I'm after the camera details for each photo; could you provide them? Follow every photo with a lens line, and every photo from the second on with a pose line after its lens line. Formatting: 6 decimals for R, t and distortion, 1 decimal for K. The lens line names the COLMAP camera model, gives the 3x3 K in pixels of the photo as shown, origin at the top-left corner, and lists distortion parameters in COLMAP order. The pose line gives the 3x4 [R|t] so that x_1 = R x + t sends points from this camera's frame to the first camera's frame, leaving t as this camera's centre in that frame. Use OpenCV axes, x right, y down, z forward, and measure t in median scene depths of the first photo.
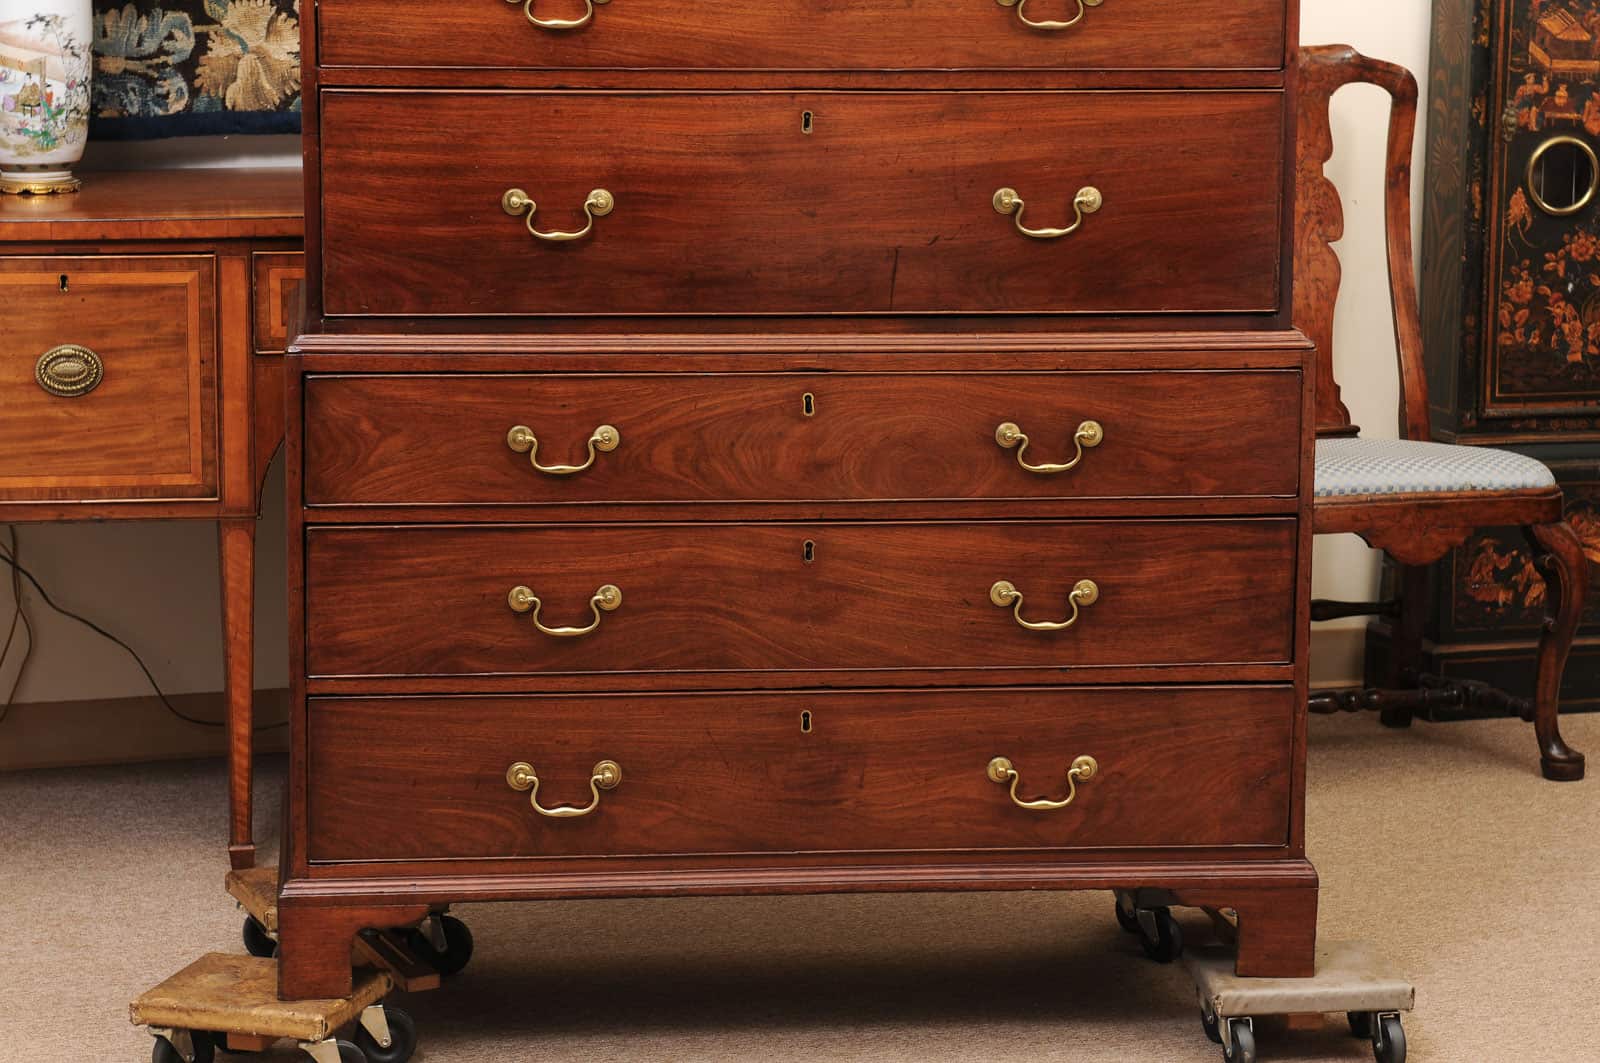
lens RADIAL K [[3951.7, 0, 800.0], [0, 3951.7, 531.5], [0, 0, 1]] dist [0.101000, 0.293832]
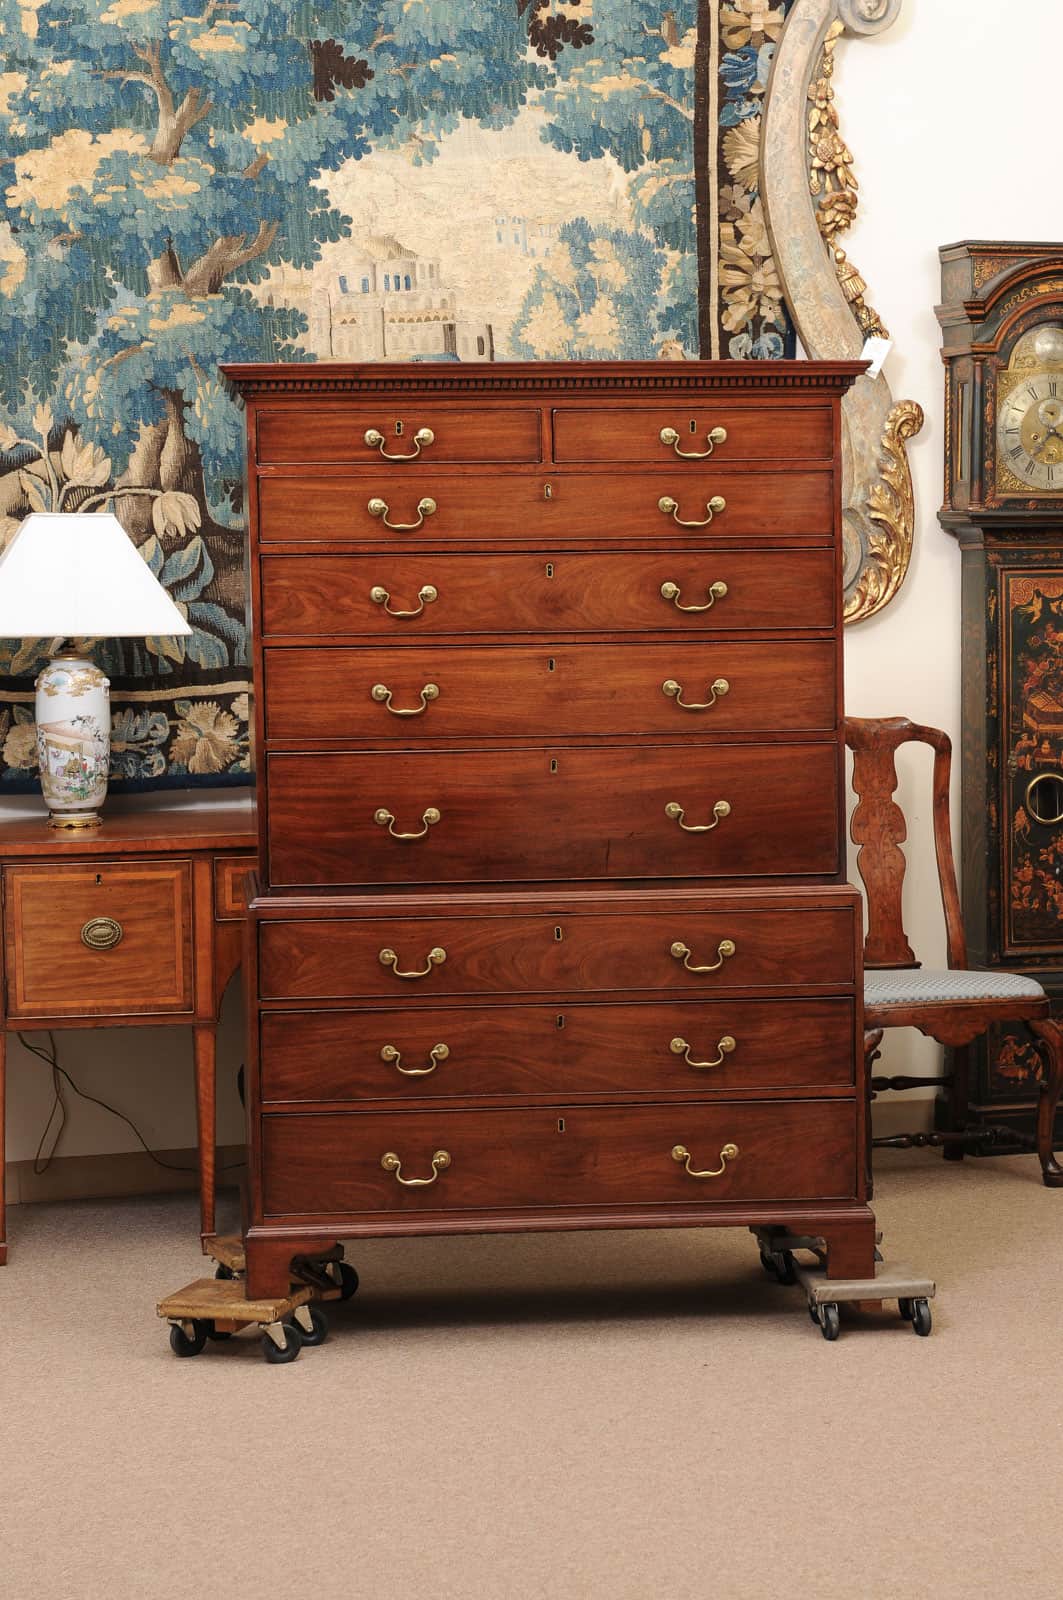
lens RADIAL K [[3210.9, 0, 531.5], [0, 3210.9, 800.0], [0, 0, 1]] dist [0.083018, 0.025139]
pose [[0.999707, -0.021664, -0.010803, 0.006122], [0.020451, 0.994580, -0.101947, 0.045553], [0.012953, 0.101696, 0.994731, -0.327021]]
